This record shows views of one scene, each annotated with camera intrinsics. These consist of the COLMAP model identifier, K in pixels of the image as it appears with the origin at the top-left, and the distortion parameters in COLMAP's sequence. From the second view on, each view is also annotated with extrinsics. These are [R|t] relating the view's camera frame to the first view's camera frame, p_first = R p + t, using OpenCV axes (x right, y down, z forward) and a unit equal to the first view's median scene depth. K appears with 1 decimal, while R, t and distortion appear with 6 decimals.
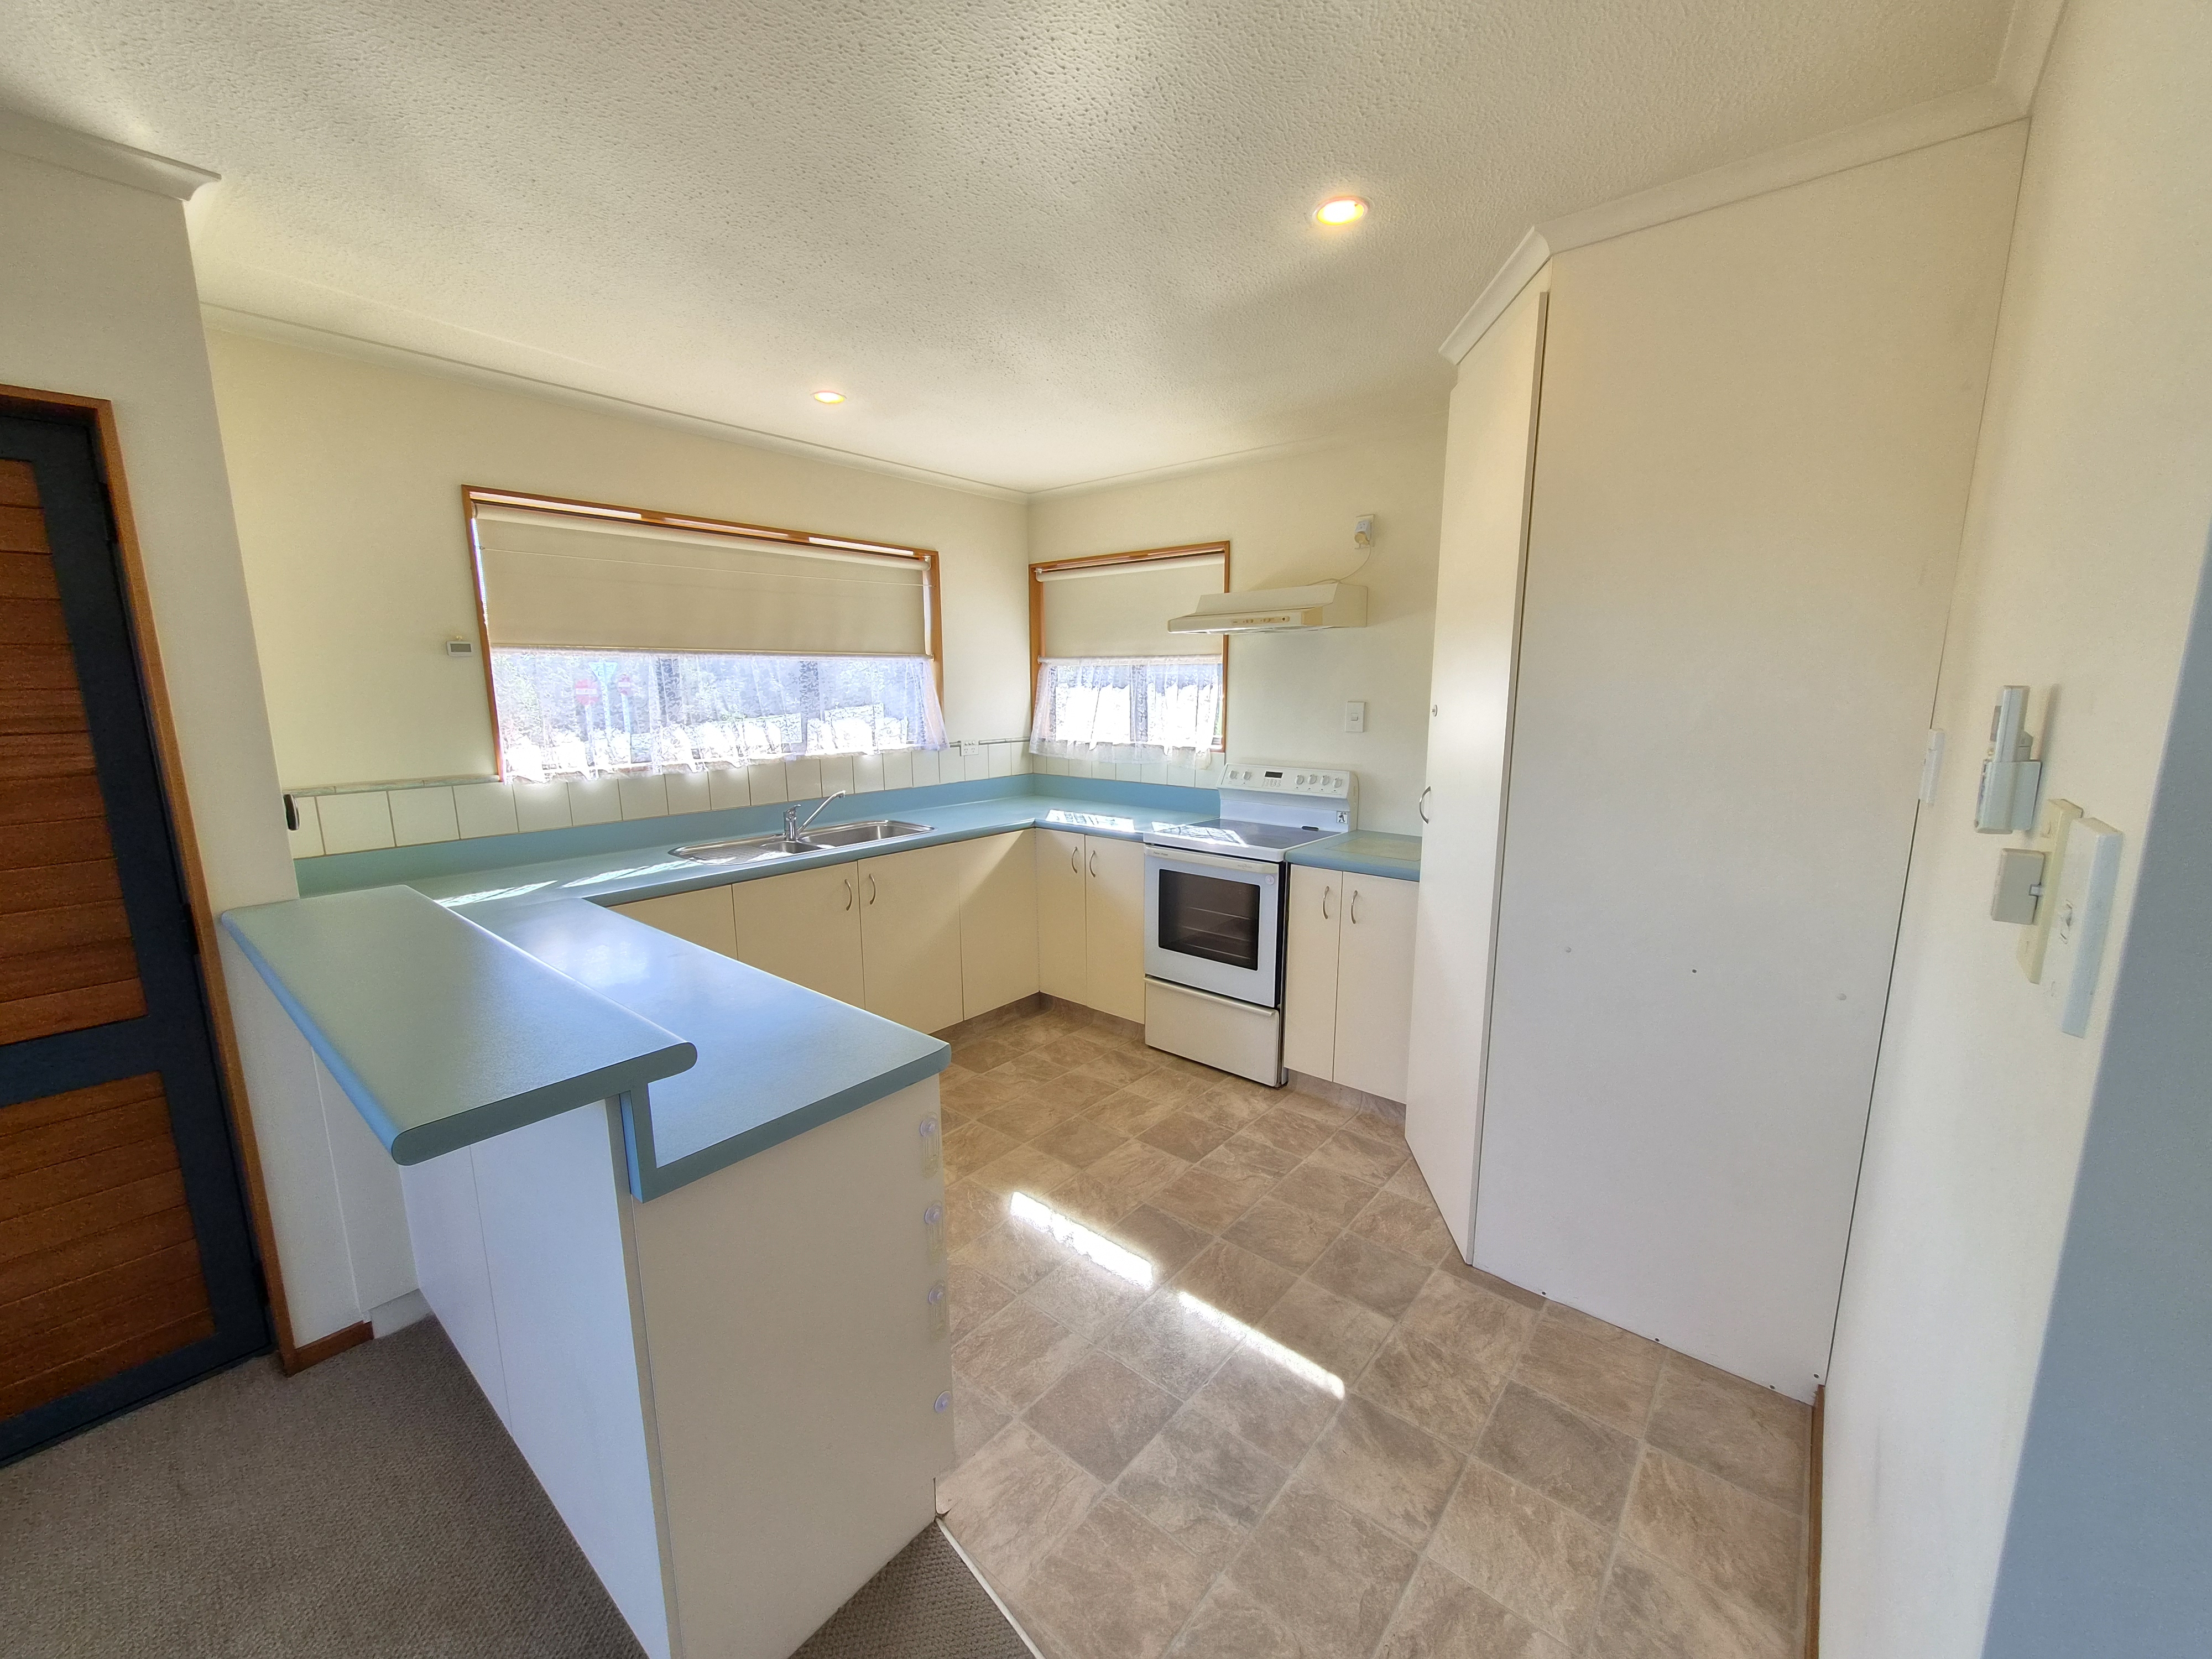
lens RADIAL K [[864.0, 0, 1091.4], [0, 864.0, 827.4], [0, 0, 1]] dist [0.002081, 0.000773]
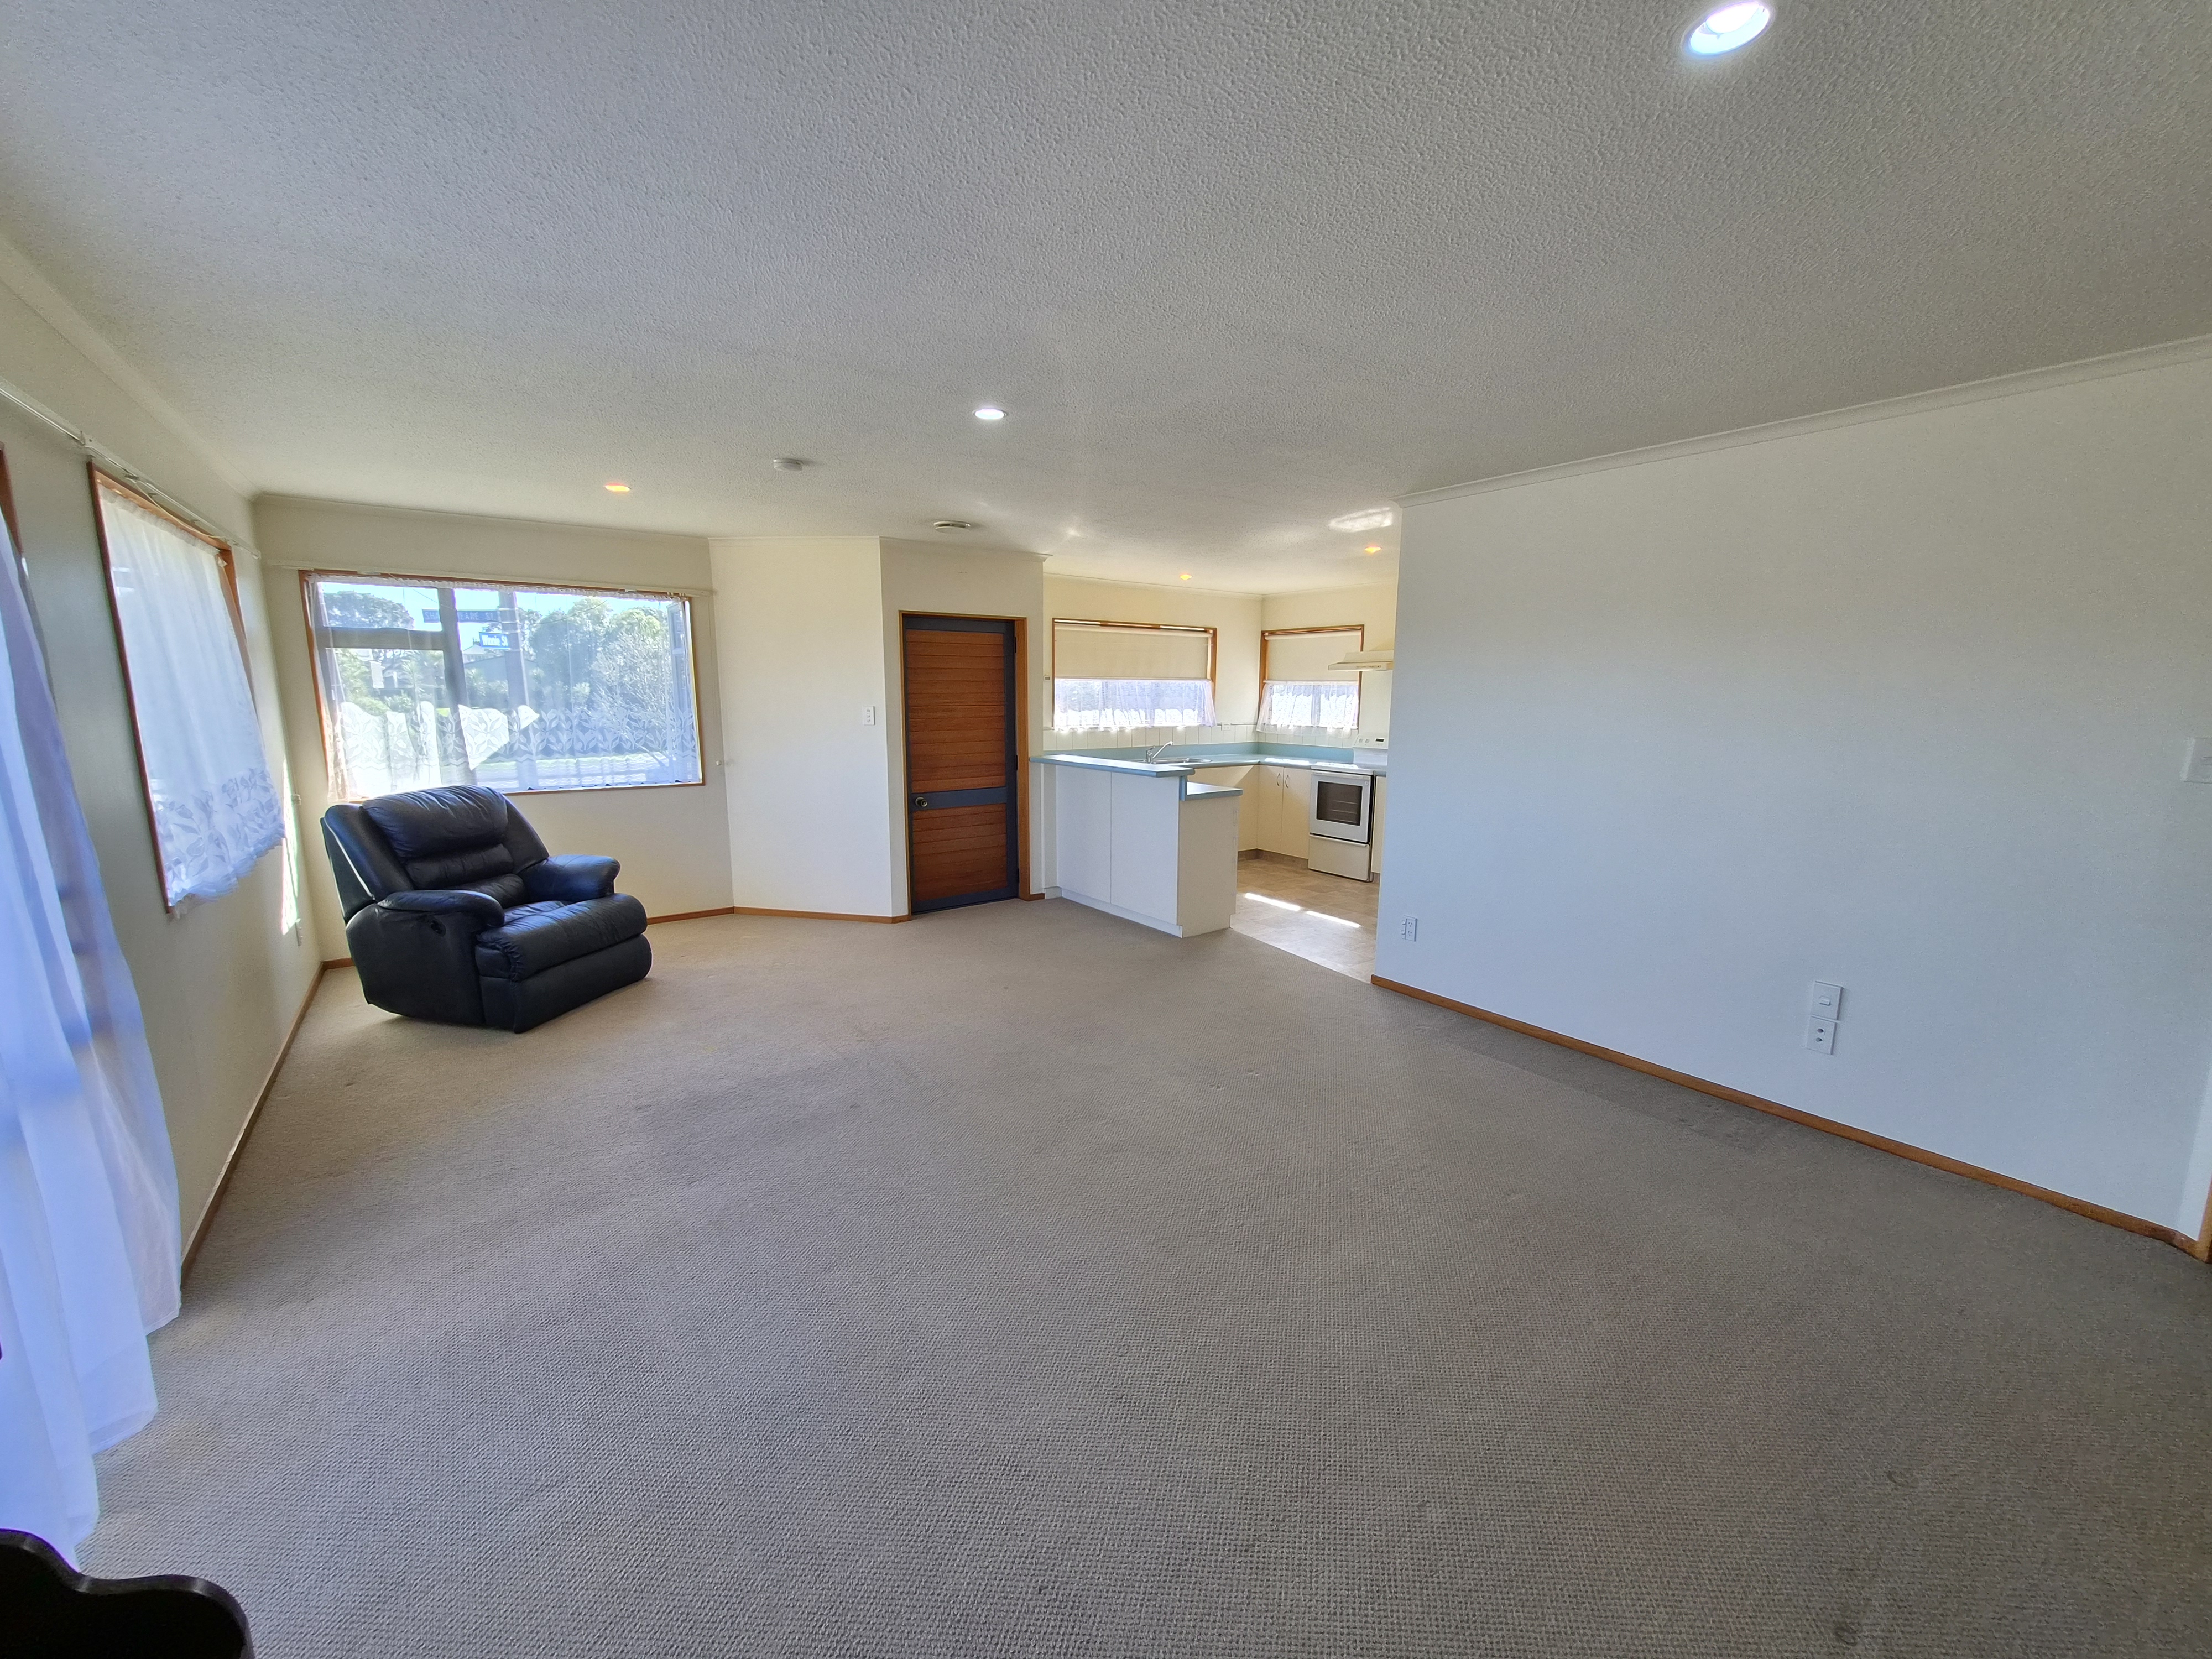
lens RADIAL K [[864.0, 0, 1121.9], [0, 864.0, 820.8], [0, 0, 1]] dist [0.002081, 0.000773]
pose [[0.978370, 0.044062, -0.202116, 0.036280], [-0.047496, 0.998797, -0.012171, 0.177855], [0.201336, 0.021507, 0.979286, -1.085821]]
